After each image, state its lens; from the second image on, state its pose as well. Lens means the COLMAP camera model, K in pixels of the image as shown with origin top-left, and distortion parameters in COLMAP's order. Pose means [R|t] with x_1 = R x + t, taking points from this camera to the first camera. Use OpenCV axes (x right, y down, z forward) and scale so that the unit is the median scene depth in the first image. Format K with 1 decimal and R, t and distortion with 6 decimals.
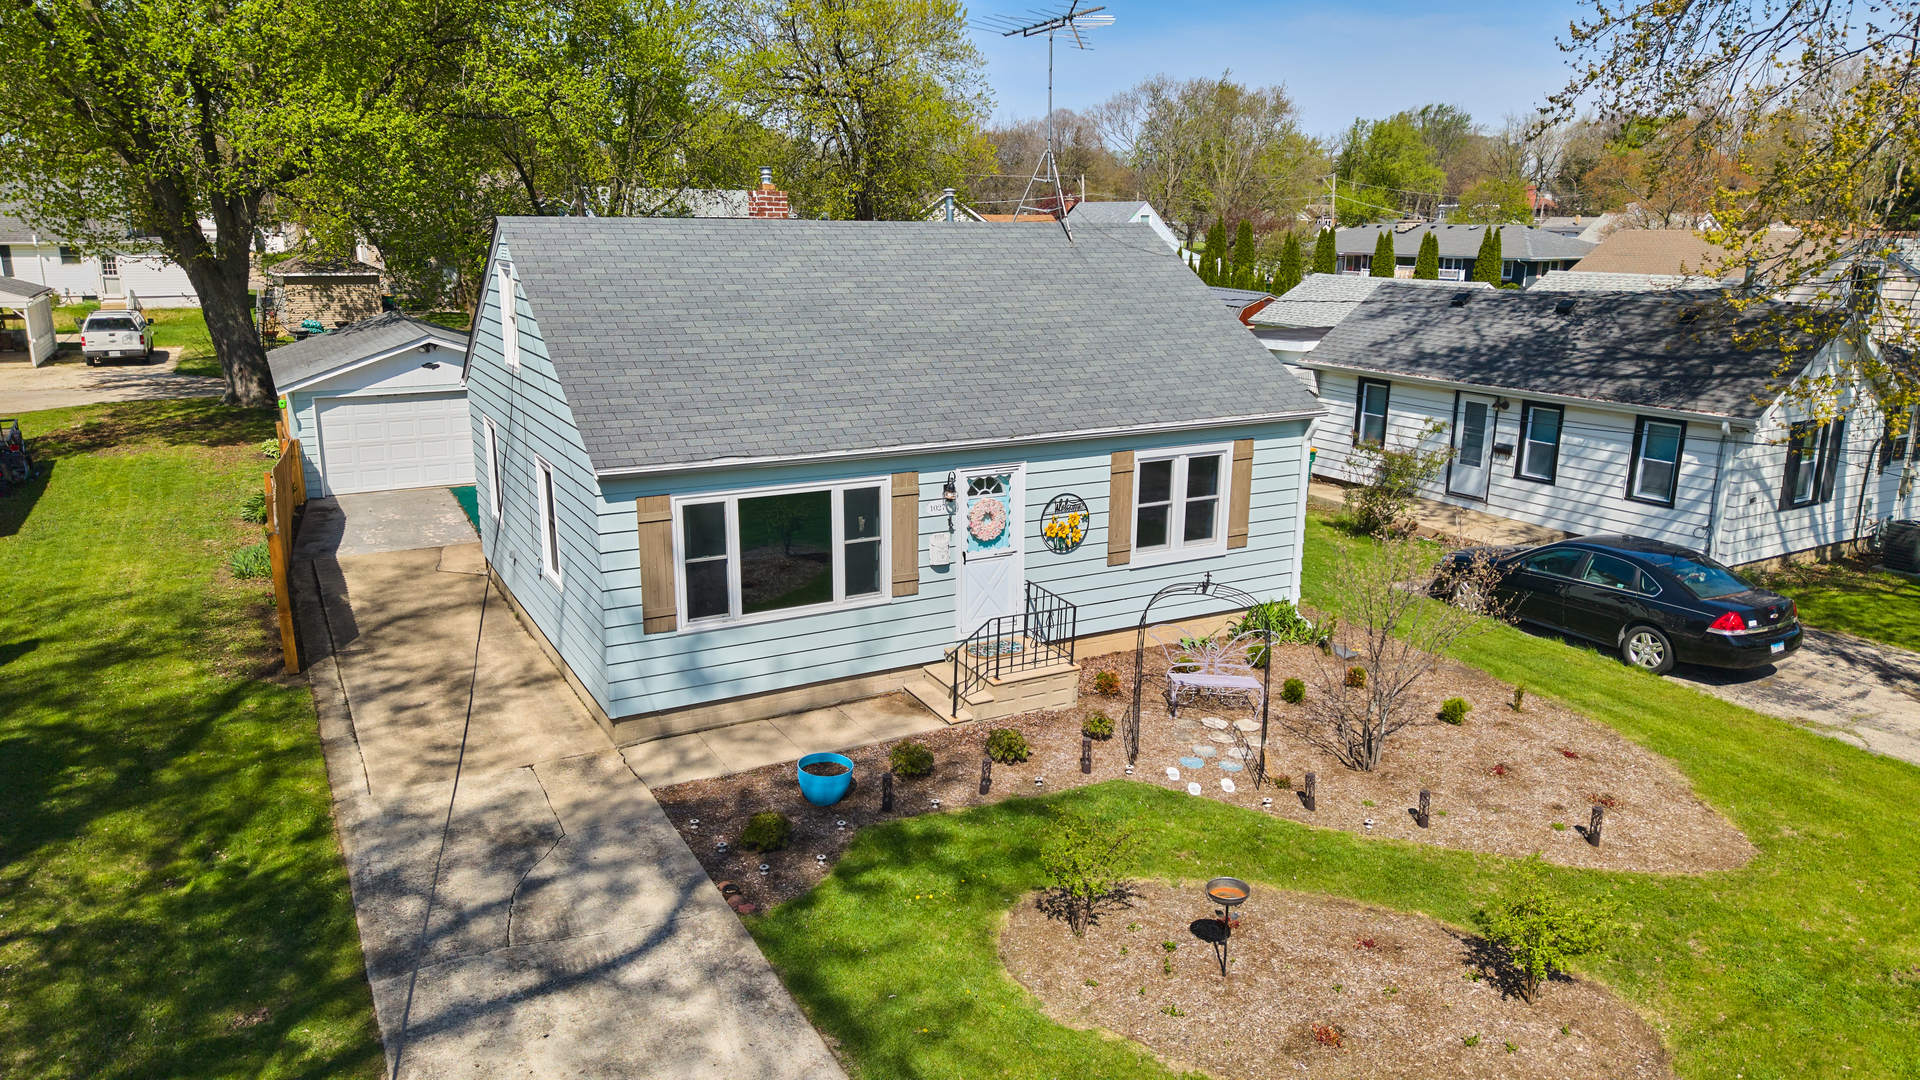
lens RADIAL K [[1265.0, 0, 960.0], [0, 1265.0, 540.0], [0, 0, 1]] dist [0.053885, -0.074270]
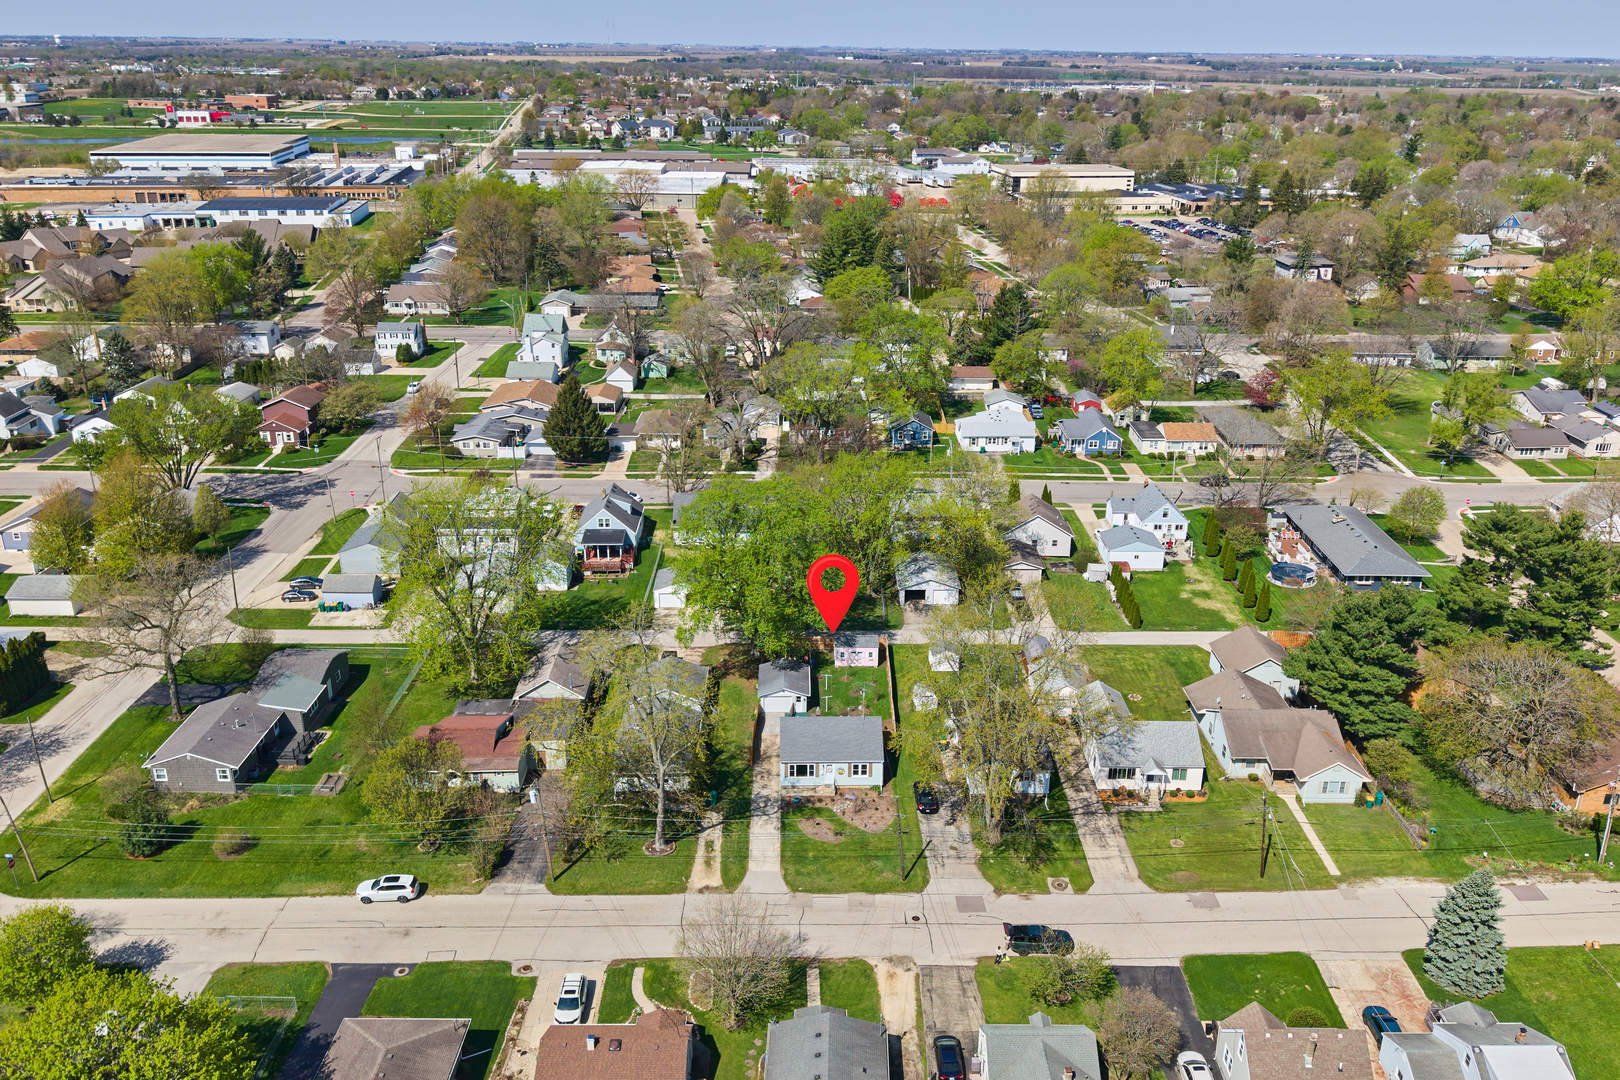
lens RADIAL K [[1269.8, 0, 860.7], [0, 1269.8, 534.1], [0, 0, 1]] dist [0.103352, -0.154995]
pose [[0.899559, 0.164717, -0.404551, 3.211951], [-0.113492, 0.982503, 0.147676, -2.691650], [0.421797, -0.086930, 0.902514, -6.037695]]
